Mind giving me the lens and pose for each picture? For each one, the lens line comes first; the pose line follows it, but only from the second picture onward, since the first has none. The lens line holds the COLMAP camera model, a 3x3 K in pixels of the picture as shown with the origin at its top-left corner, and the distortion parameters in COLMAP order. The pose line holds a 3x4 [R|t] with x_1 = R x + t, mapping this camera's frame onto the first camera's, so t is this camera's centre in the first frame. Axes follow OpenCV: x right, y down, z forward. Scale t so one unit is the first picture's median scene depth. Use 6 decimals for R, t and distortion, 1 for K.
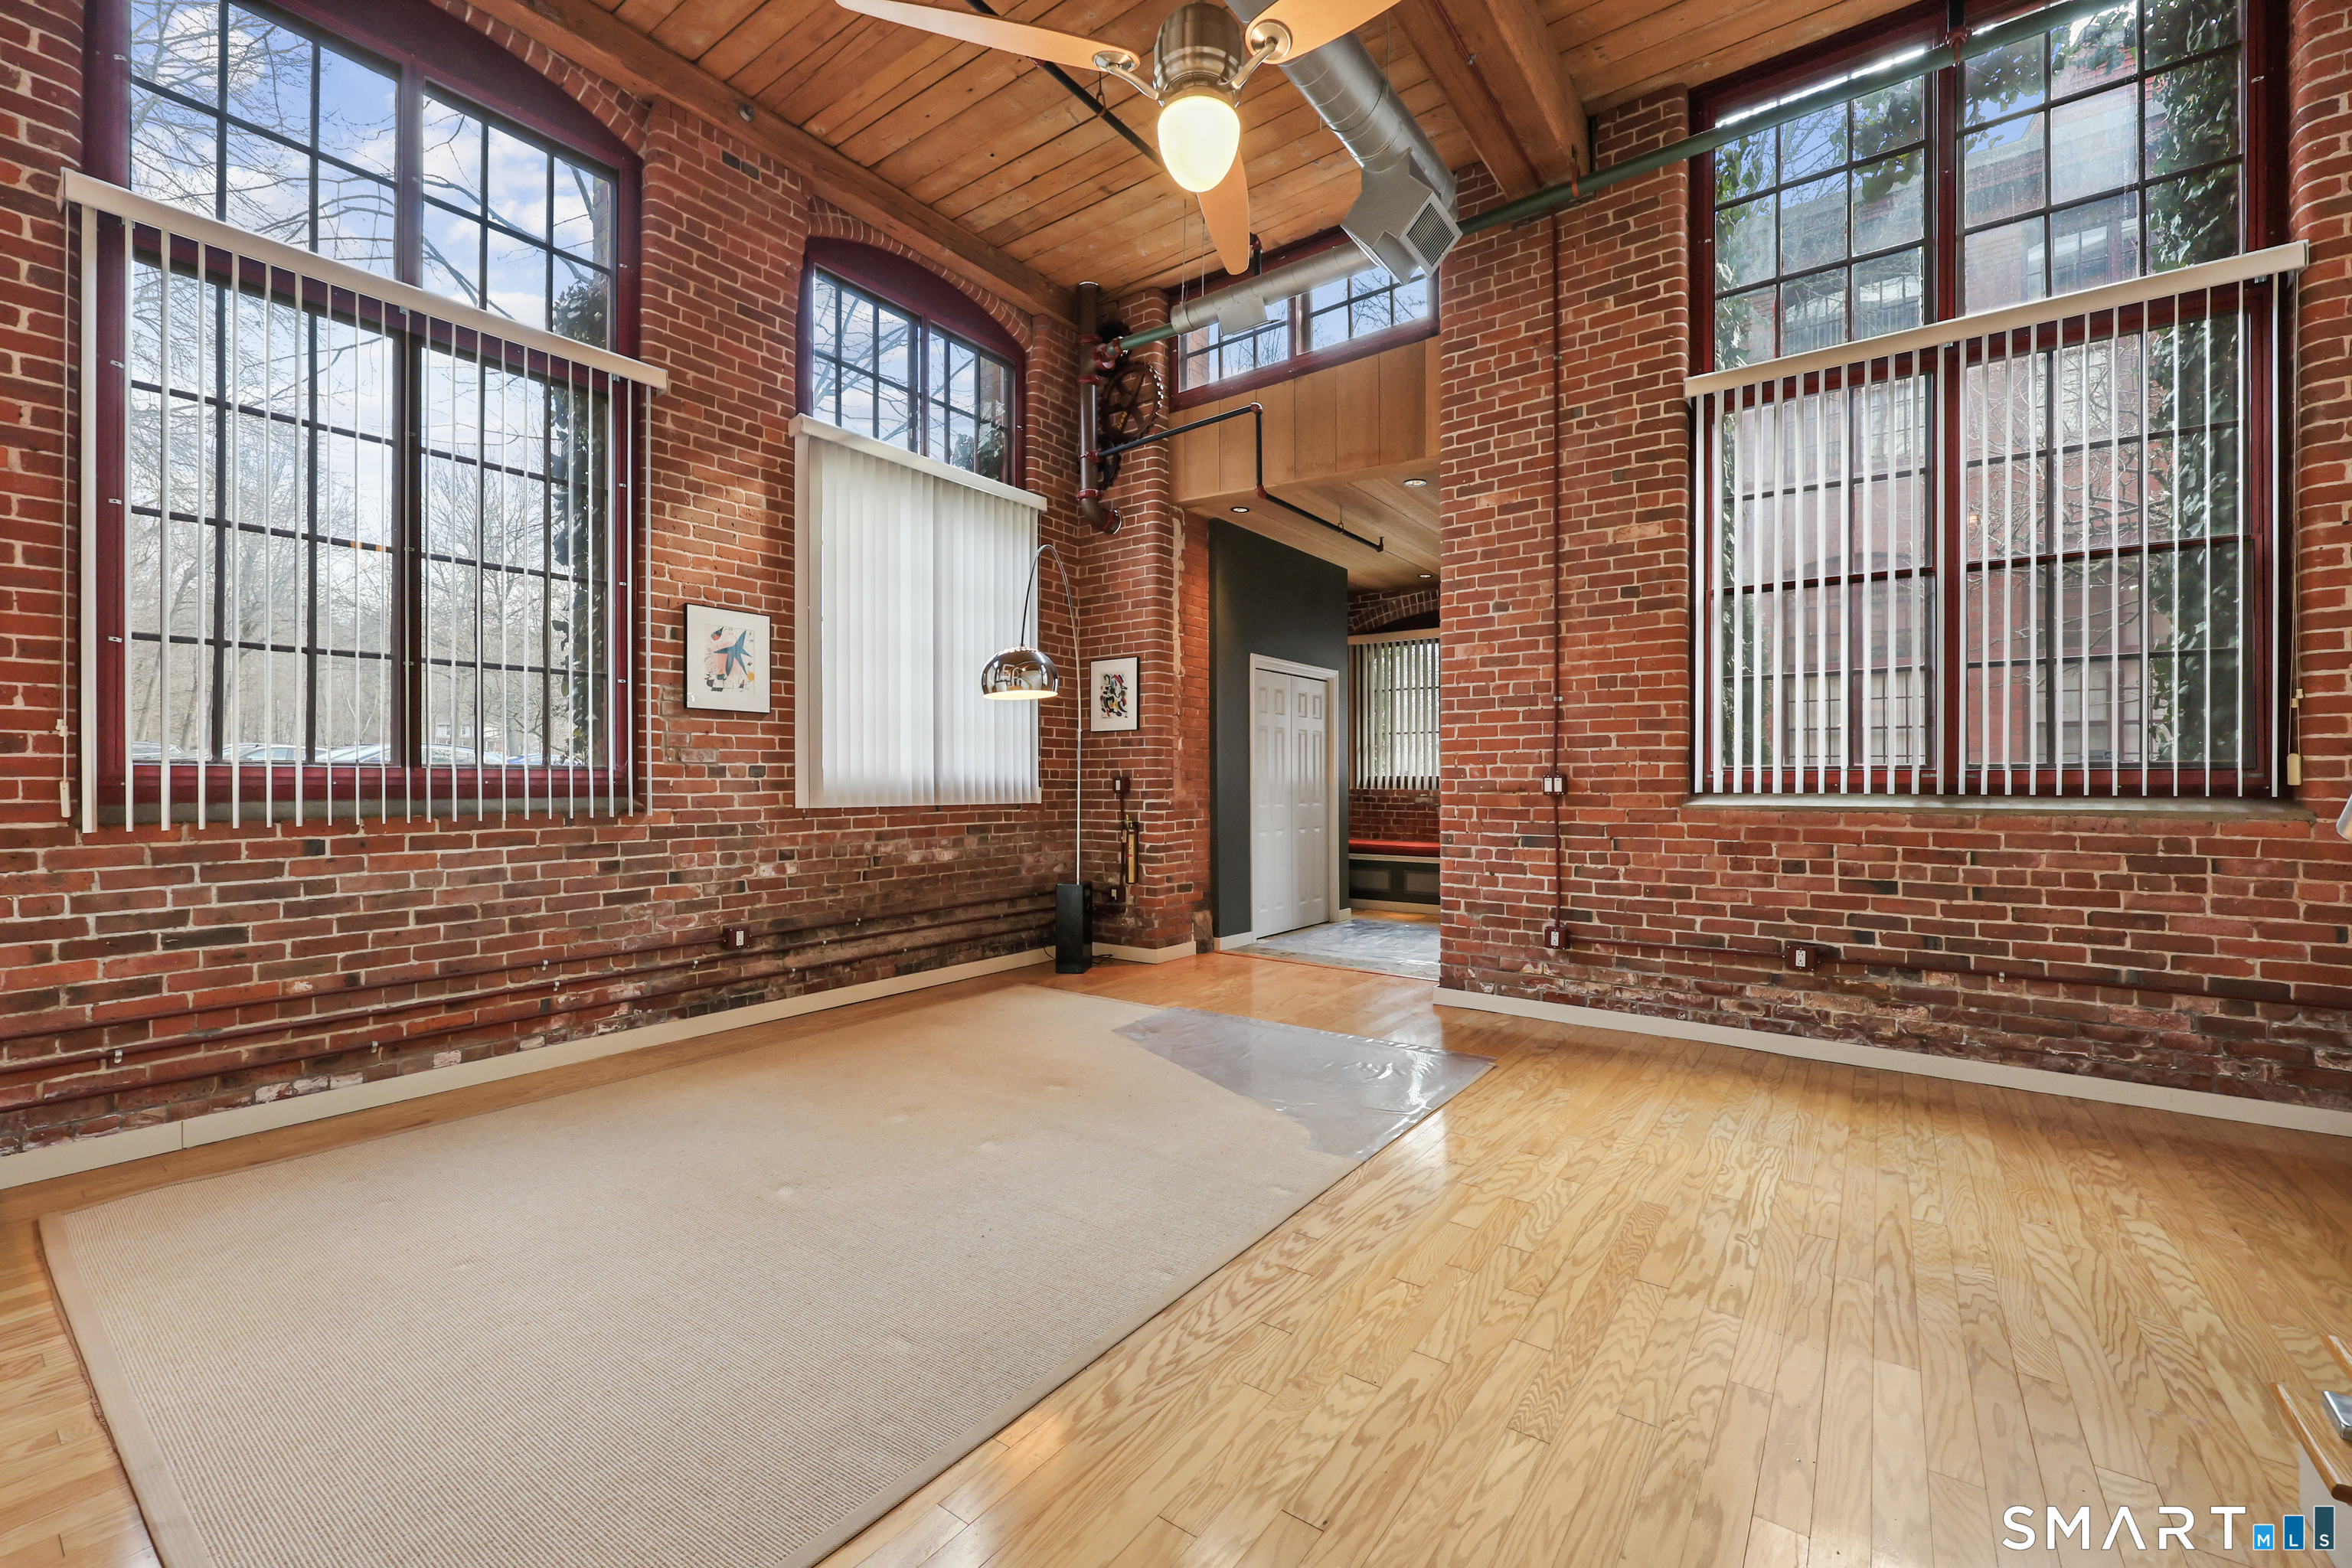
lens RADIAL K [[954.4, 0, 1187.3], [0, 954.4, 780.8], [0, 0, 1]] dist [0.000021, 0.000644]
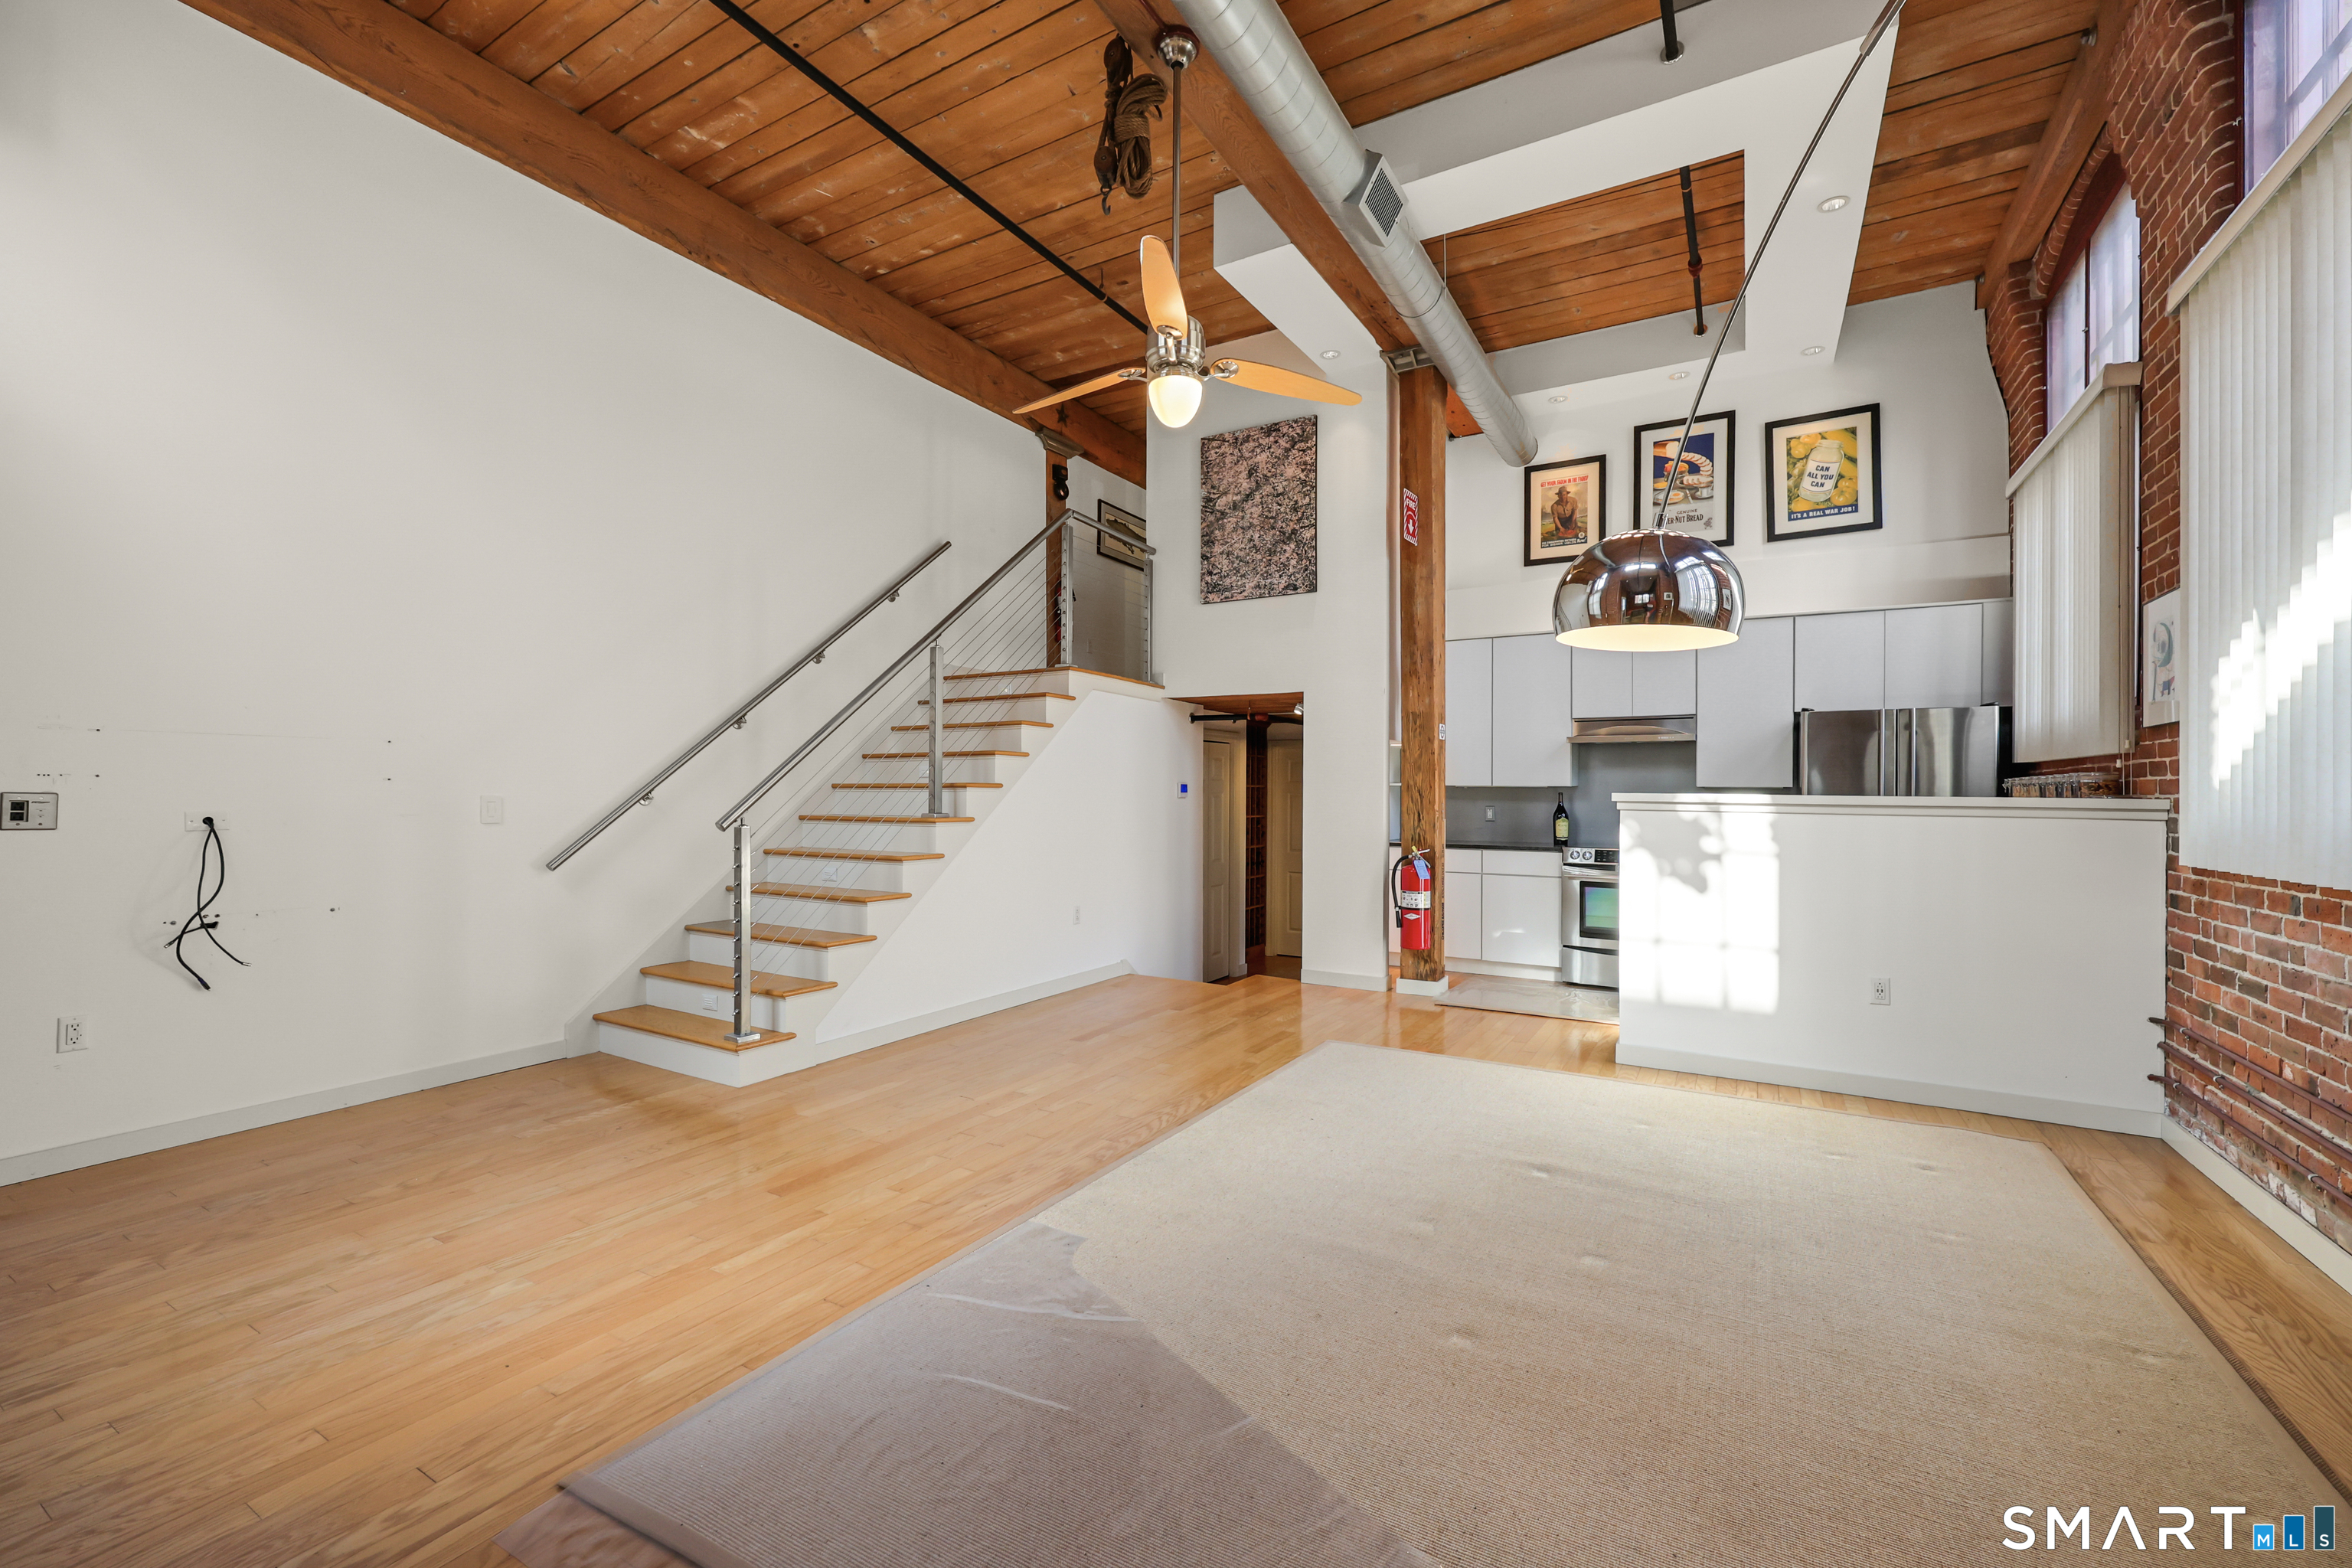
lens RADIAL K [[954.4, 0, 1183.1], [0, 954.4, 792.8], [0, 0, 1]] dist [0.000021, 0.000644]
pose [[-0.995184, -0.004069, -0.097938, 0.075117], [-0.004019, 0.999992, -0.000712, -0.016188], [0.097940, -0.000315, -0.995192, 1.297139]]
